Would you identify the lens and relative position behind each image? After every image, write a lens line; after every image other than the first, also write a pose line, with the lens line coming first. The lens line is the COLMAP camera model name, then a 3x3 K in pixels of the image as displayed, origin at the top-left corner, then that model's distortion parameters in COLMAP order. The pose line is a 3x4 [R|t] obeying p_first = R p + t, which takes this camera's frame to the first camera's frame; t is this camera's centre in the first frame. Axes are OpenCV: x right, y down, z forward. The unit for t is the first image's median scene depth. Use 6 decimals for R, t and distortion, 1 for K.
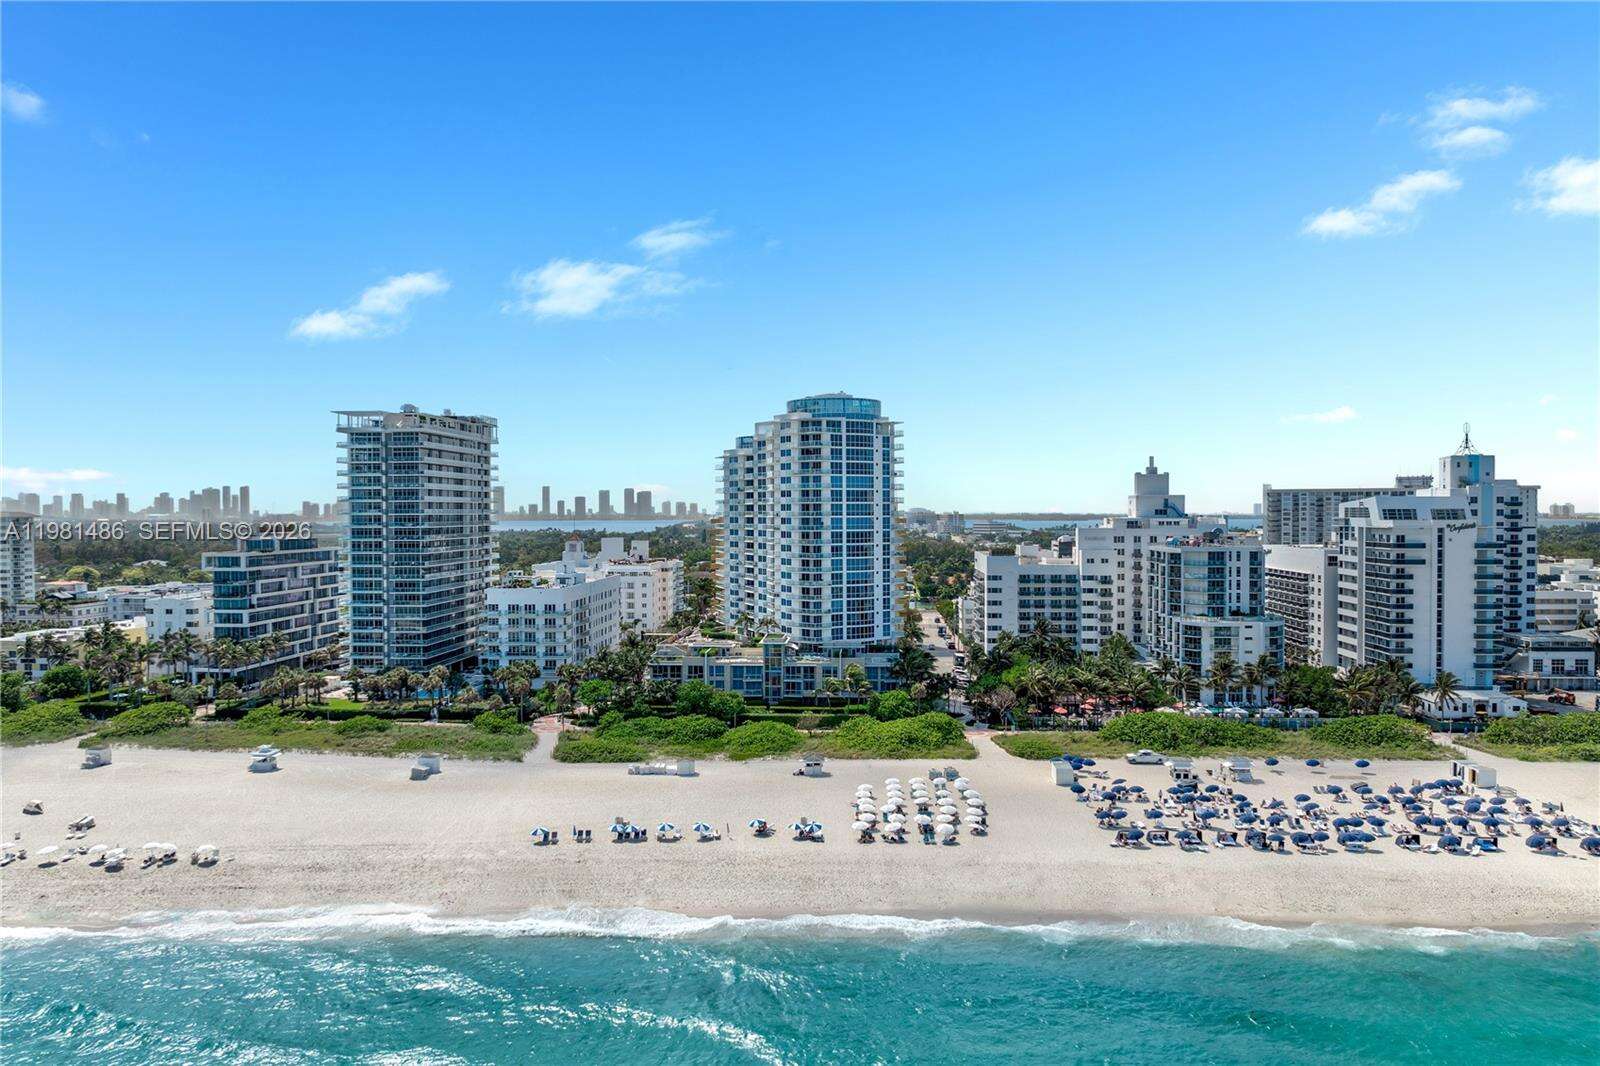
lens RADIAL K [[1126.2, 0, 800.0], [0, 1126.2, 533.0], [0, 0, 1]] dist [-0.004513, -0.002208]
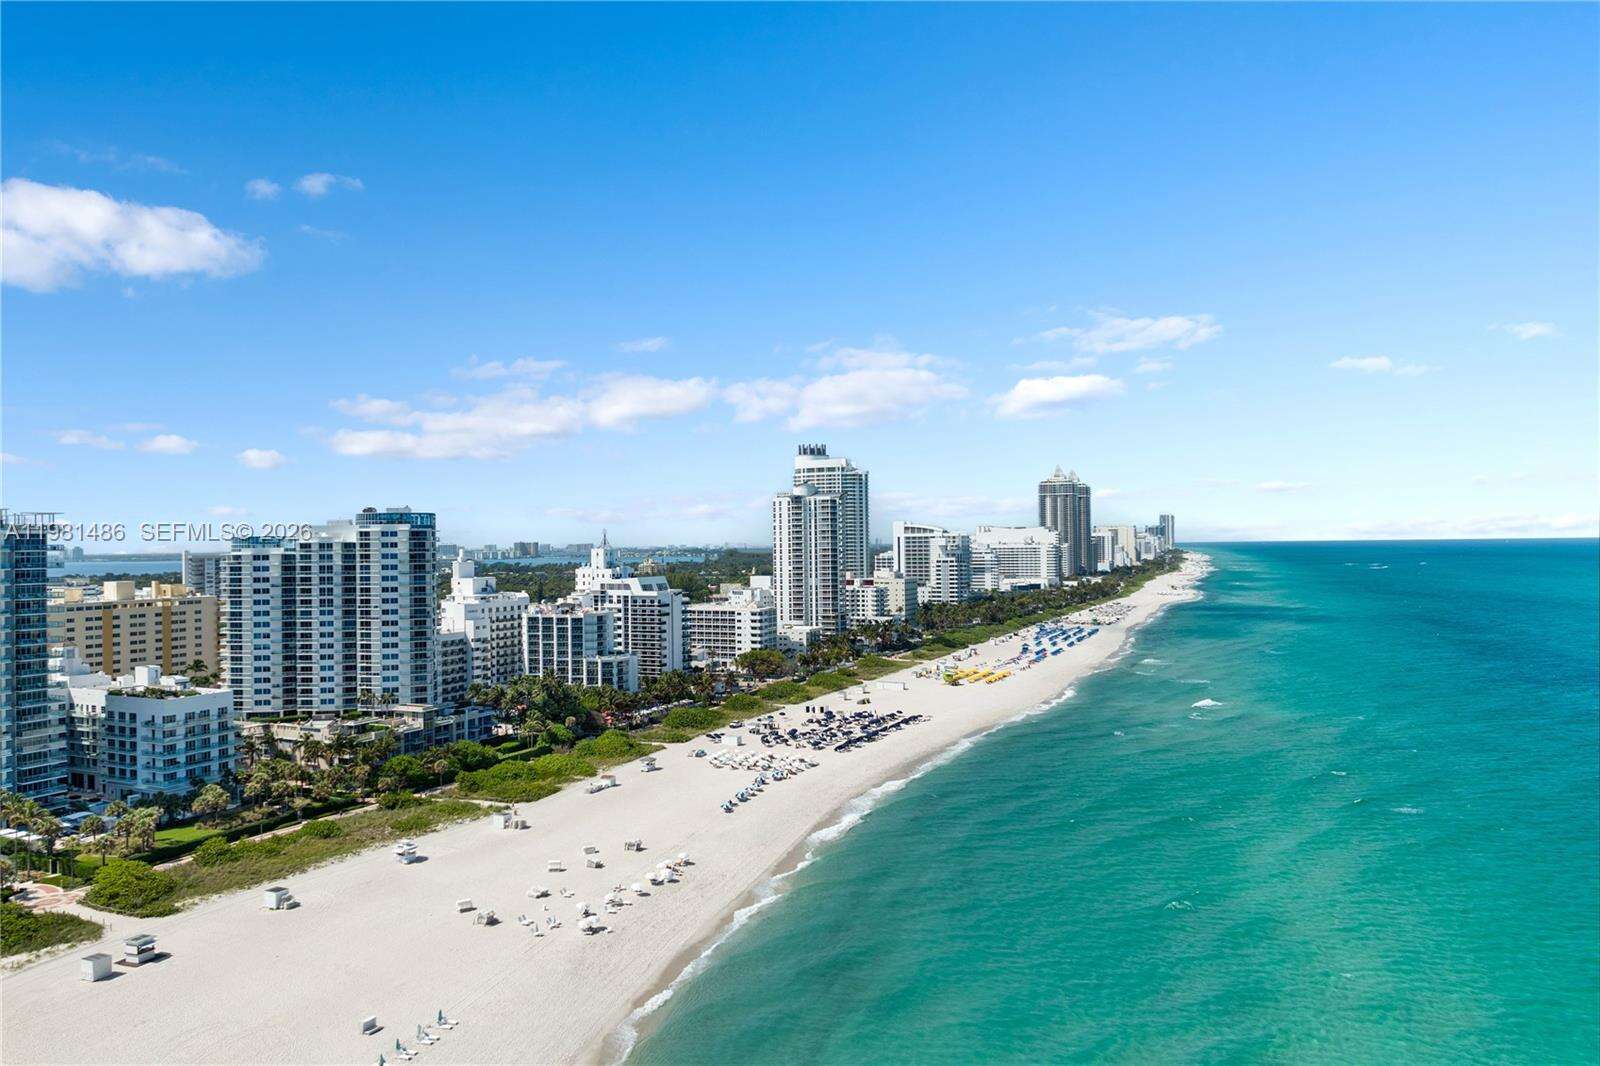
lens RADIAL K [[1132.2, 0, 800.0], [0, 1132.2, 533.0], [0, 0, 1]] dist [-0.059323, -0.001842]
pose [[0.362474, 0.004582, 0.931983, -0.973260], [0.030806, 0.999383, -0.016895, -0.061566], [-0.931485, 0.034835, 0.362109, 0.144849]]
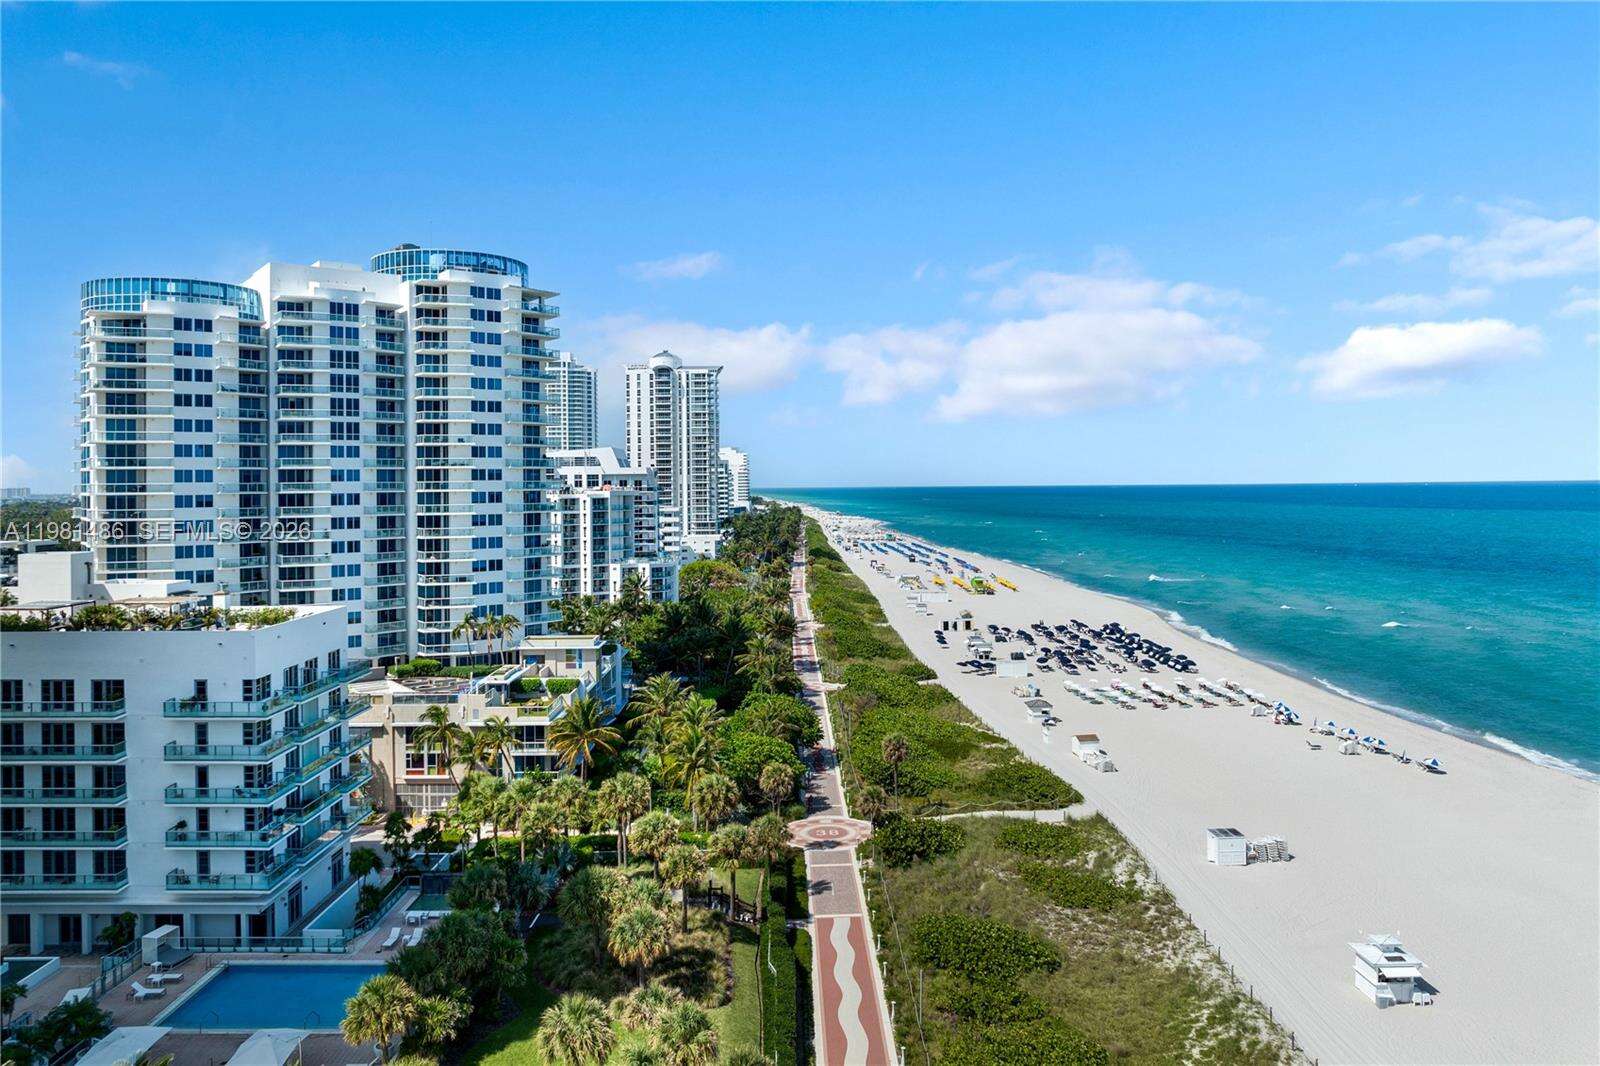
lens RADIAL K [[1137.1, 0, 798.6], [0, 1137.1, 491.0], [0, 0, 1]] dist [-0.054727, -0.000583]
pose [[-0.058878, -0.003581, 0.998259, -0.622370], [0.027901, 0.999597, 0.005232, 0.009370], [-0.997875, 0.028161, -0.058754, 0.847344]]
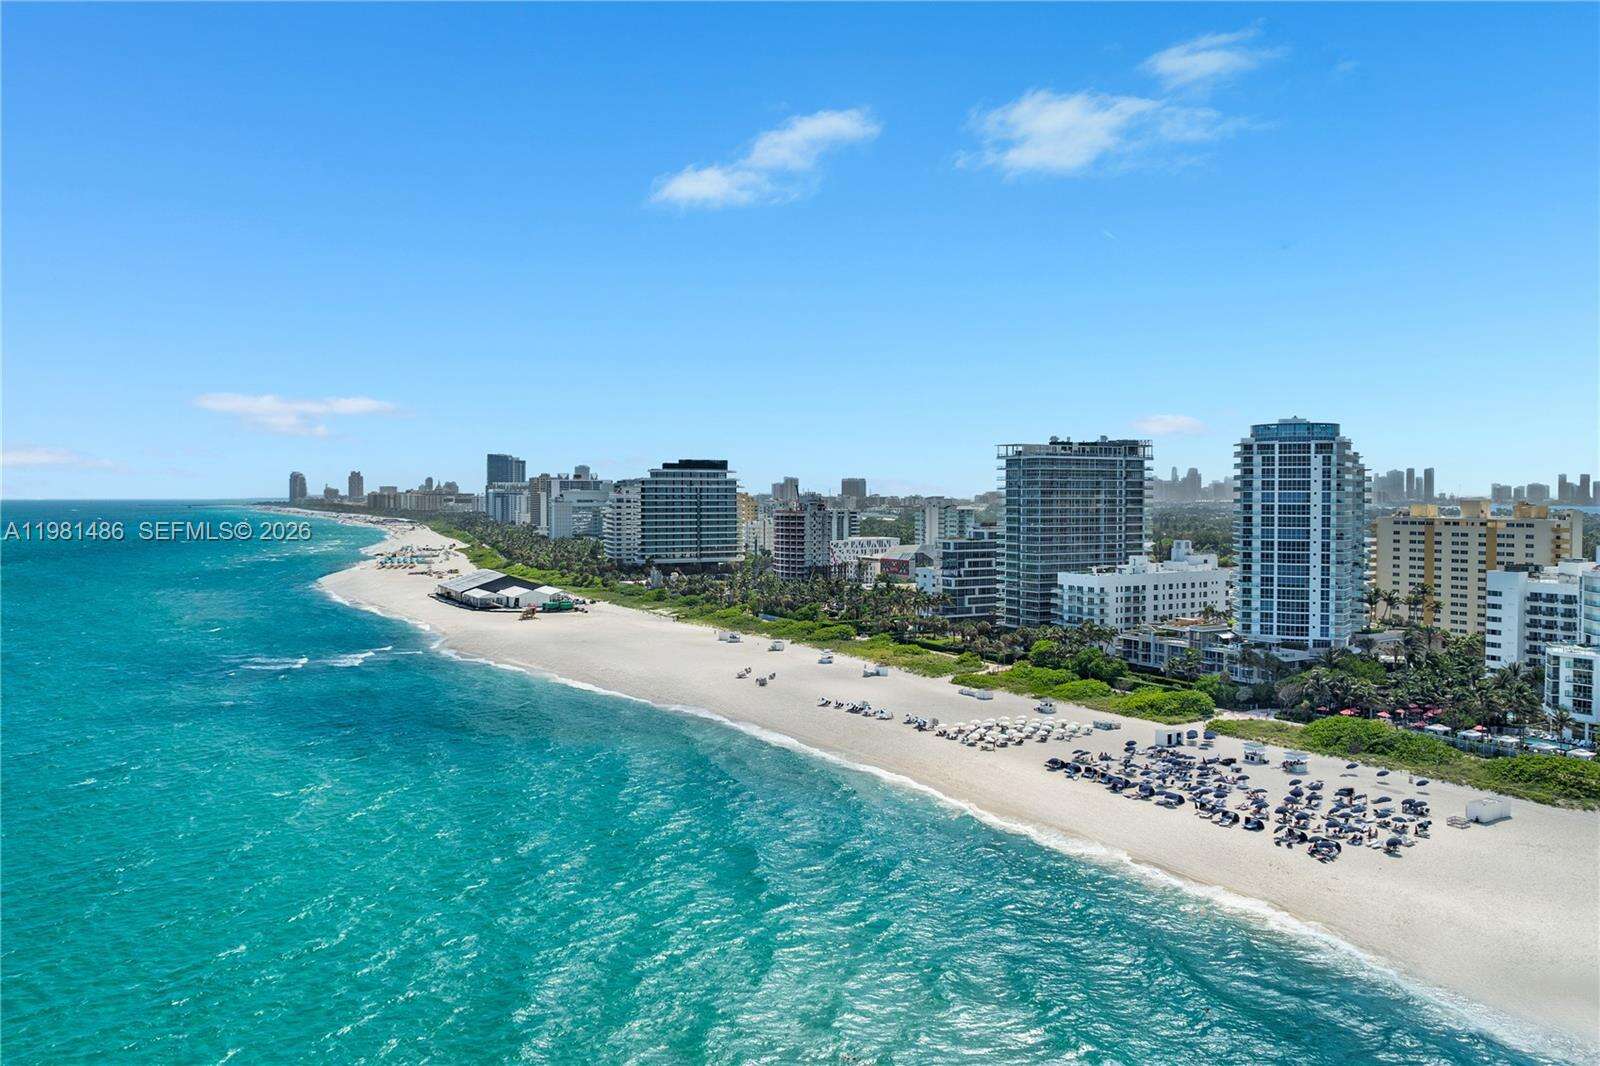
lens RADIAL K [[1137.1, 0, 798.6], [0, 1137.1, 491.0], [0, 0, 1]] dist [-0.054727, -0.000583]
pose [[0.574063, 0.002415, -0.818807, 0.676275], [-0.021465, 0.999696, -0.012101, -0.026690], [0.818530, 0.024522, 0.573941, -0.053423]]
